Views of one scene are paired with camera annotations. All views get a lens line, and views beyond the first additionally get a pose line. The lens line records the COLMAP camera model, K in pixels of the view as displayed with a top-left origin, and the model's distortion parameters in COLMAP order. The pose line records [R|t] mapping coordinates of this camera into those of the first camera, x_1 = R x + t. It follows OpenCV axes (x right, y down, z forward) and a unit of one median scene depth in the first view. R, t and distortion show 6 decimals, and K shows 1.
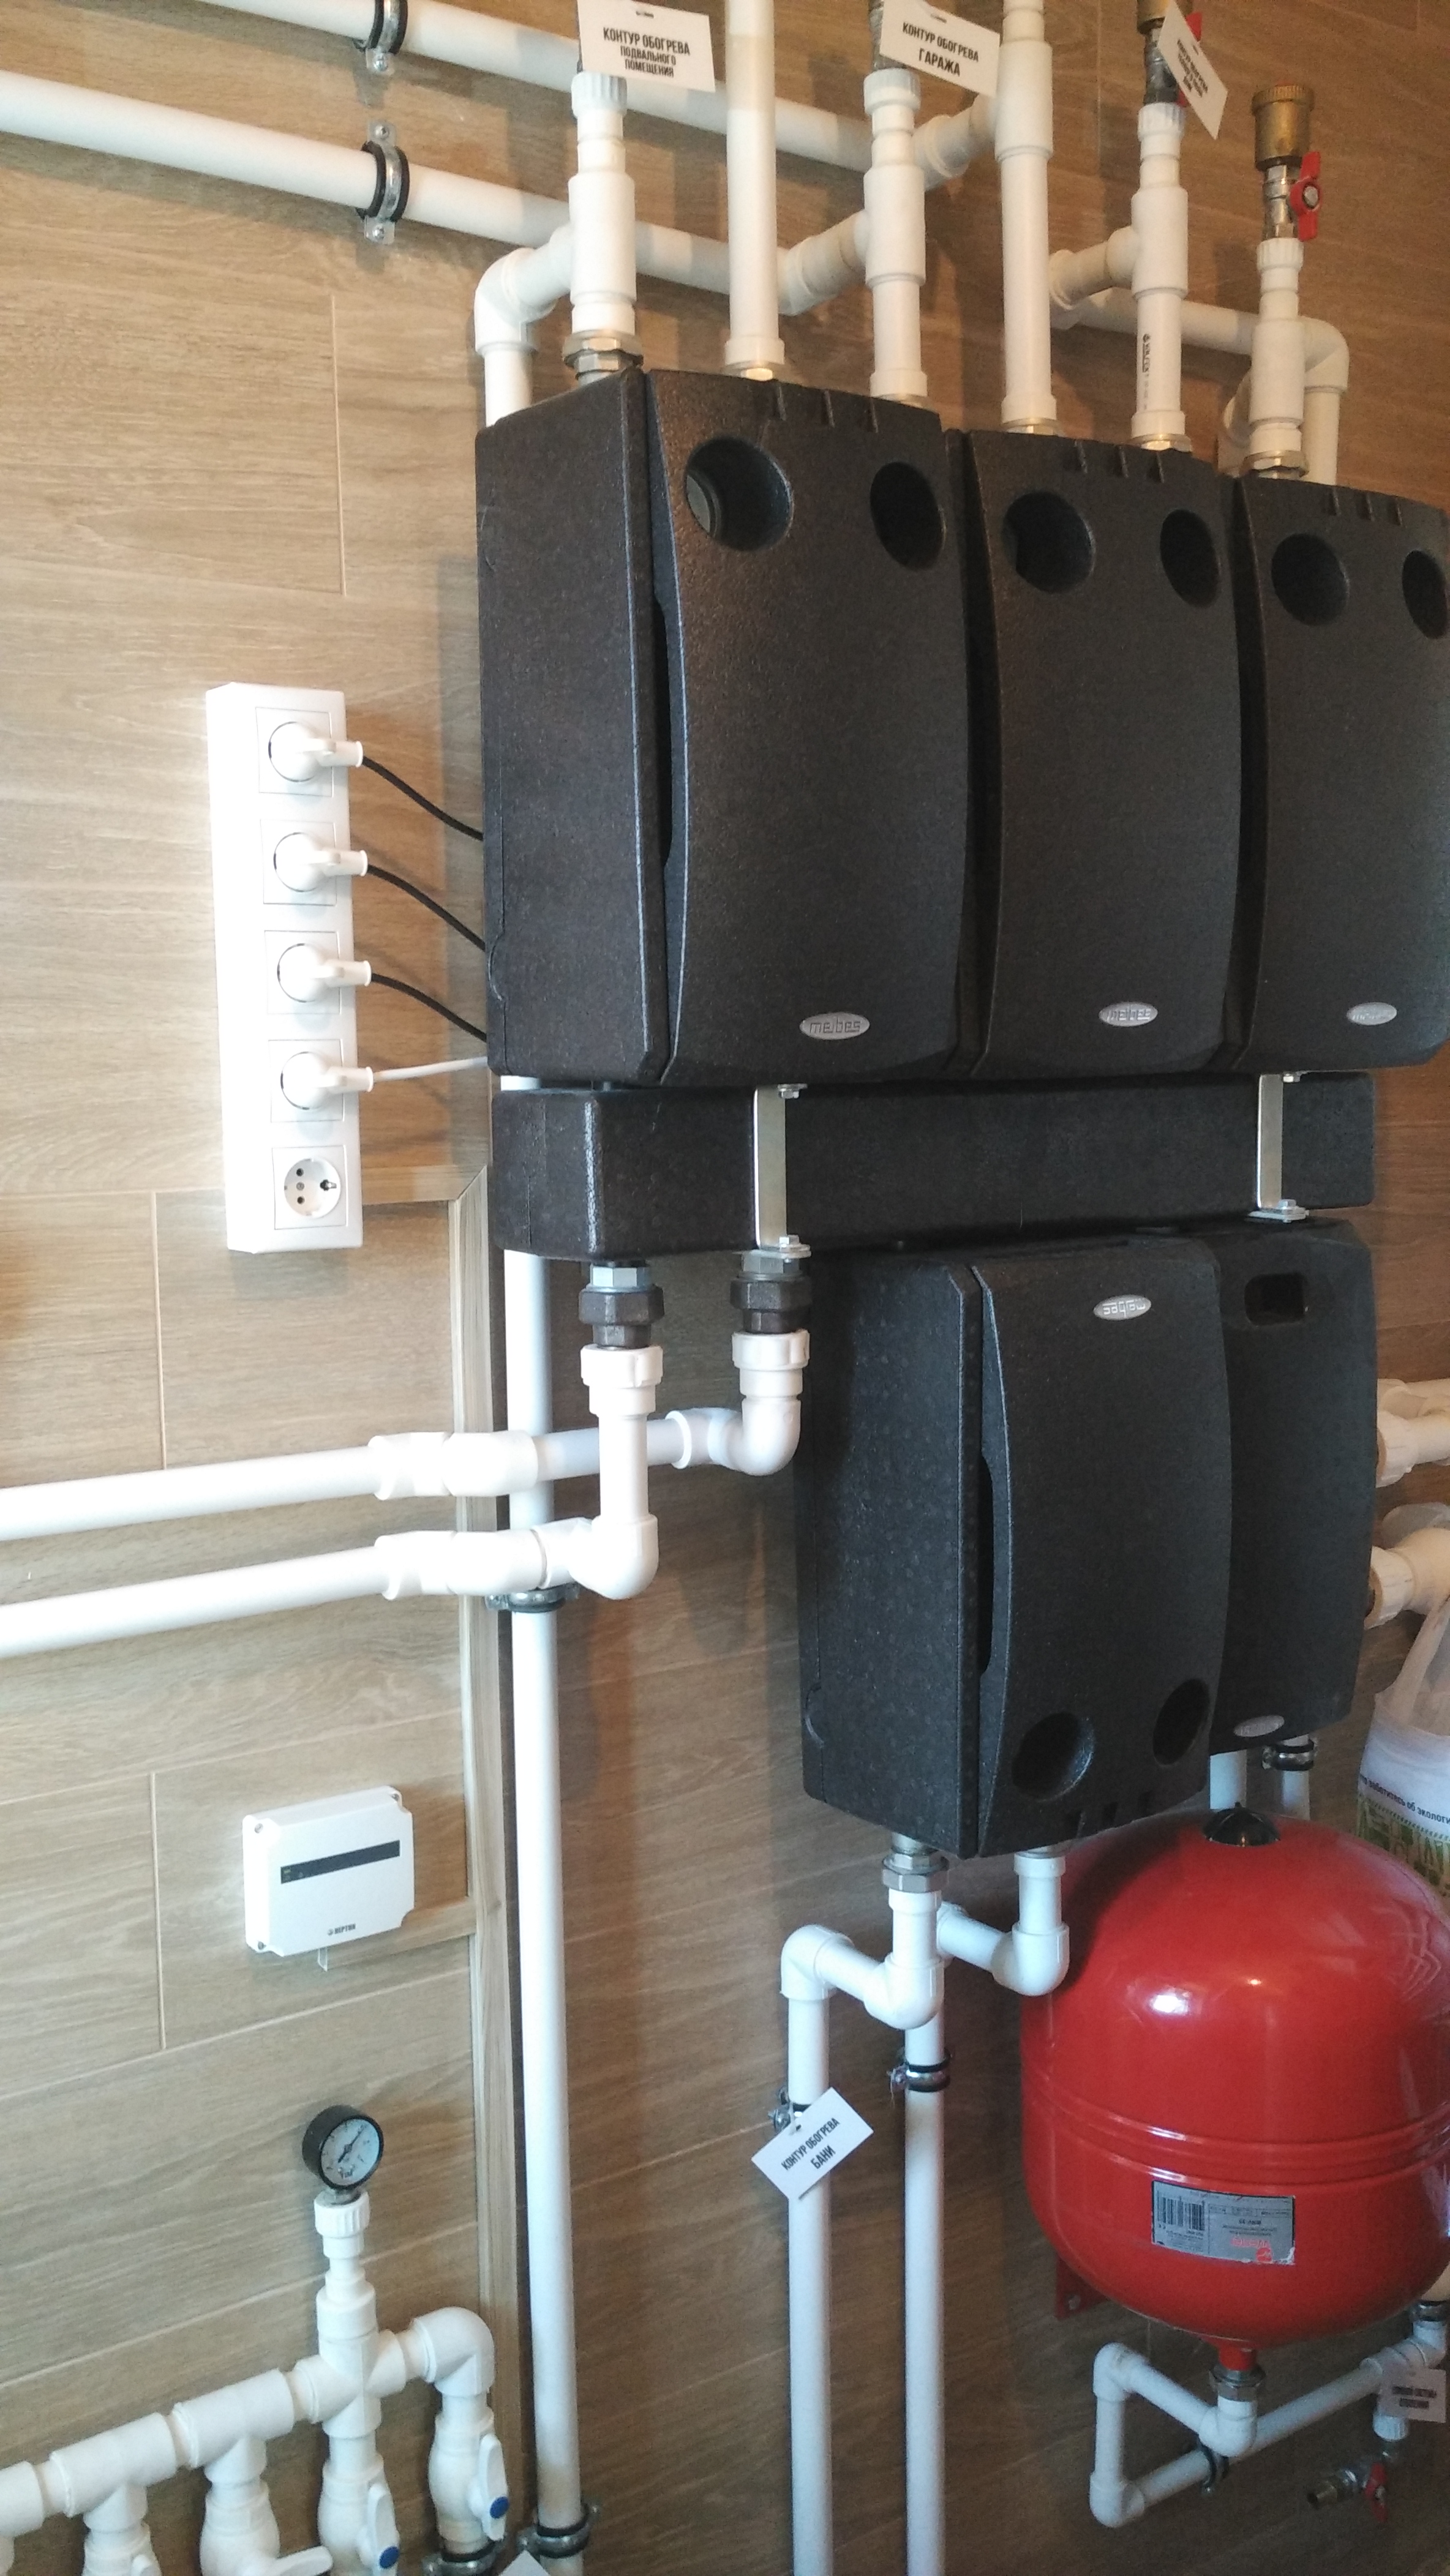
lens RADIAL K [[2337.6, 0, 741.5], [0, 2337.6, 1296.6], [0, 0, 1]] dist [0.062115, -0.091674]
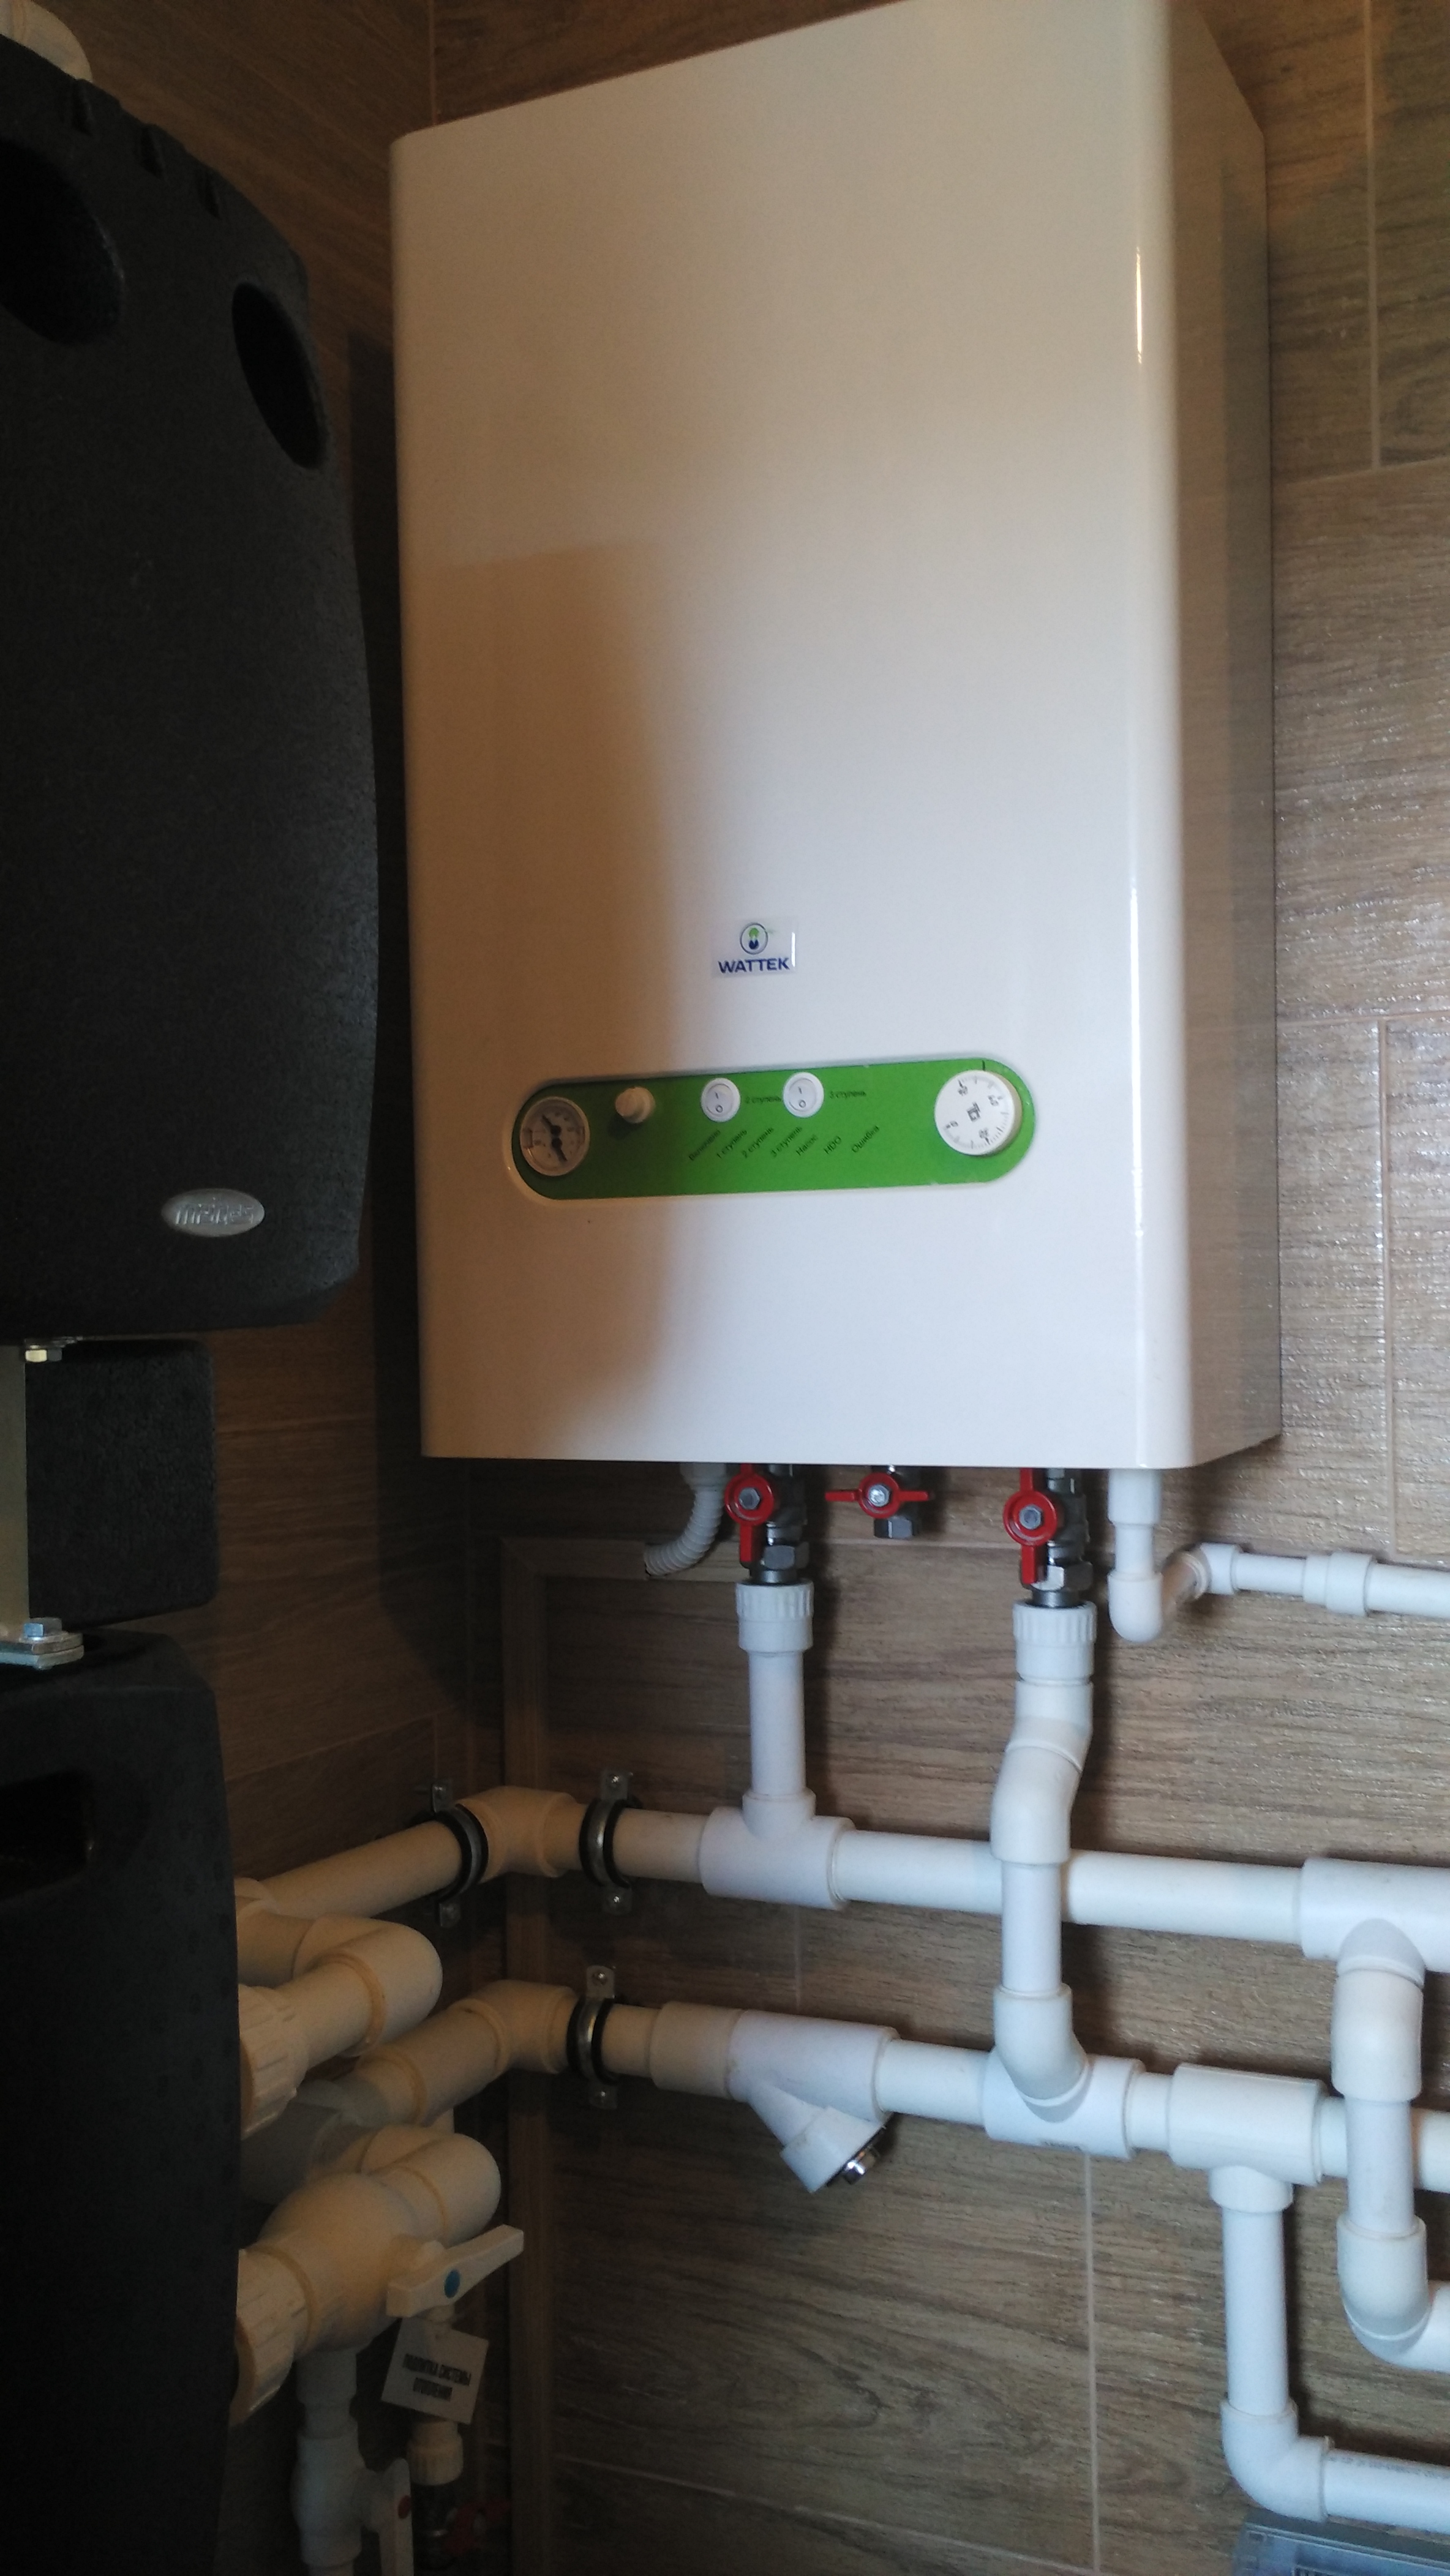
lens RADIAL K [[2337.6, 0, 741.5], [0, 2337.6, 1296.6], [0, 0, 1]] dist [0.062115, -0.091674]
pose [[0.868554, -0.003987, 0.495578, 0.123087], [0.061919, 0.993005, -0.100531, -0.048704], [-0.491711, 0.118002, 0.862726, 0.524990]]
